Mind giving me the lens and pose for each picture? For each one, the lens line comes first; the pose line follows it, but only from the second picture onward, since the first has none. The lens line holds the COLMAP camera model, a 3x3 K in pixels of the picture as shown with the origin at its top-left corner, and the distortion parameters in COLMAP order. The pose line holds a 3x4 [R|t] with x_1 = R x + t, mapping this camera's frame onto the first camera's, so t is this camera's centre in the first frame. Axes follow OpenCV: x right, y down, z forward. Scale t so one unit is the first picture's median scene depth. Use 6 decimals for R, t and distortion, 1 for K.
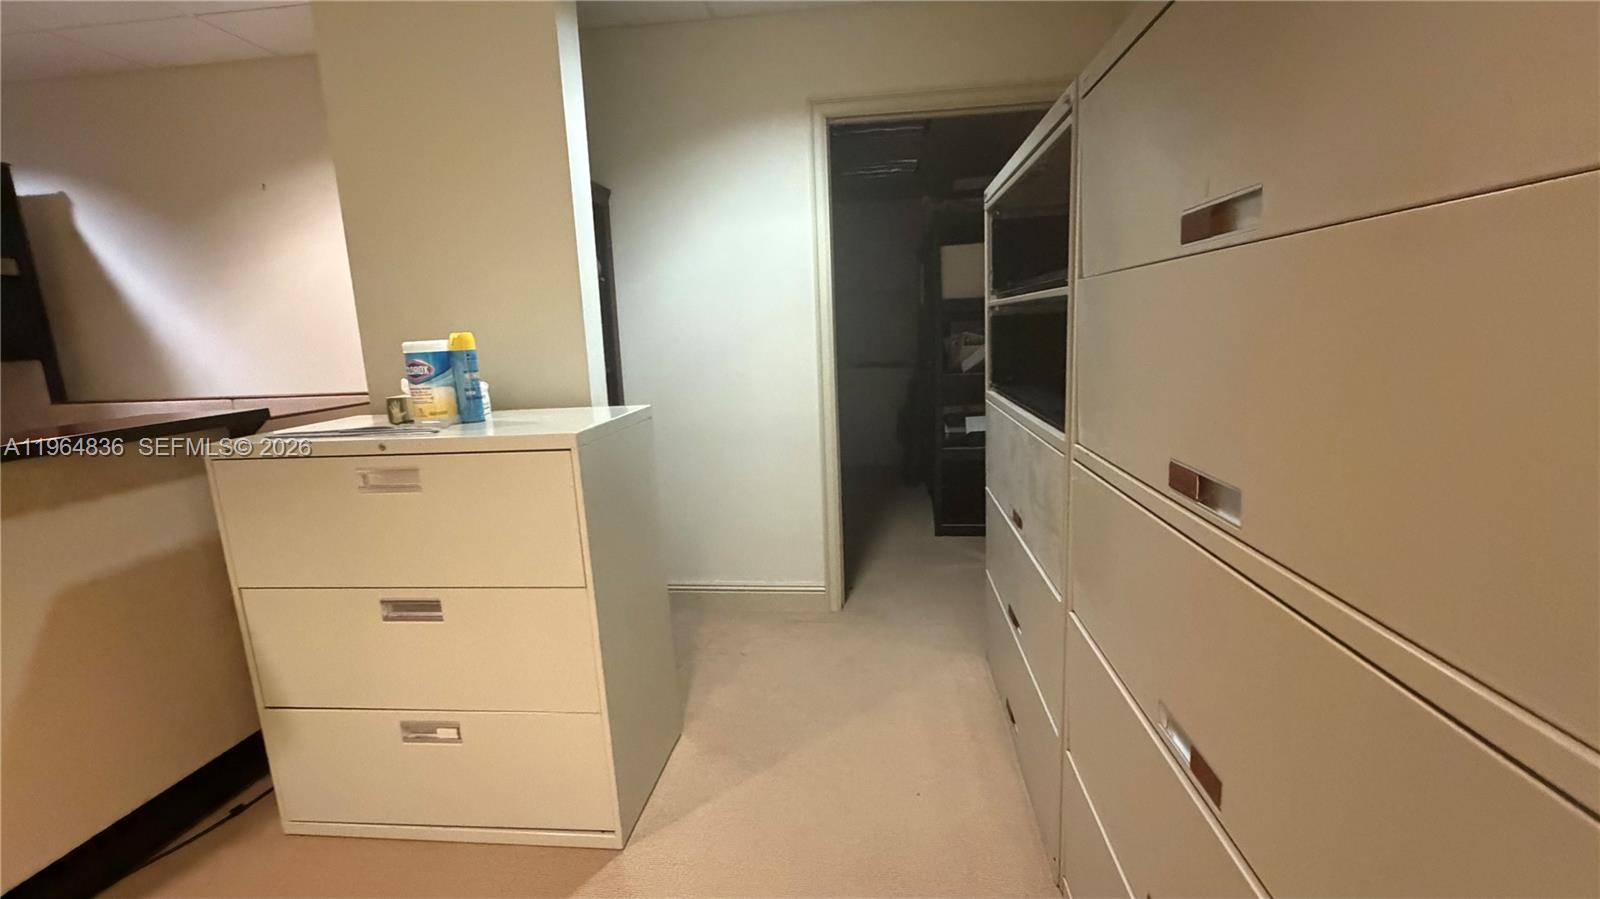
lens RADIAL K [[683.7, 0, 800.0], [0, 683.7, 449.5], [0, 0, 1]] dist [-0.000871, 0.000111]
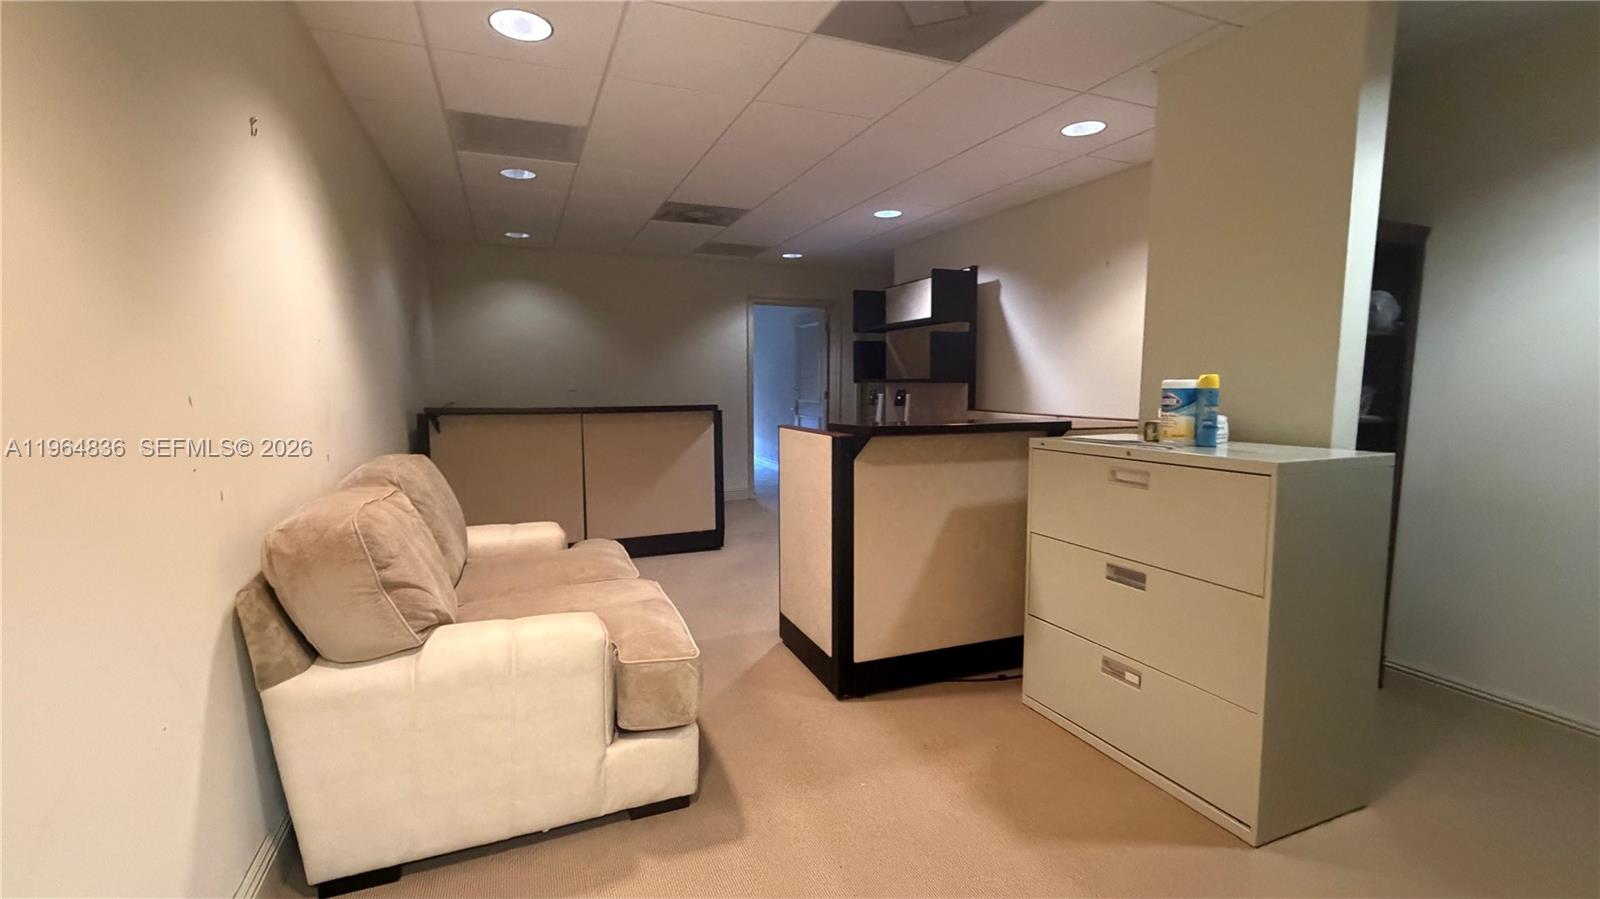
lens RADIAL K [[683.7, 0, 800.0], [0, 683.7, 449.5], [0, 0, 1]] dist [-0.000871, 0.000111]
pose [[0.476708, 0.127248, -0.869803, 0.244994], [-0.179556, 0.982702, 0.045356, 0.040093], [0.860528, 0.134557, 0.491310, -0.228350]]
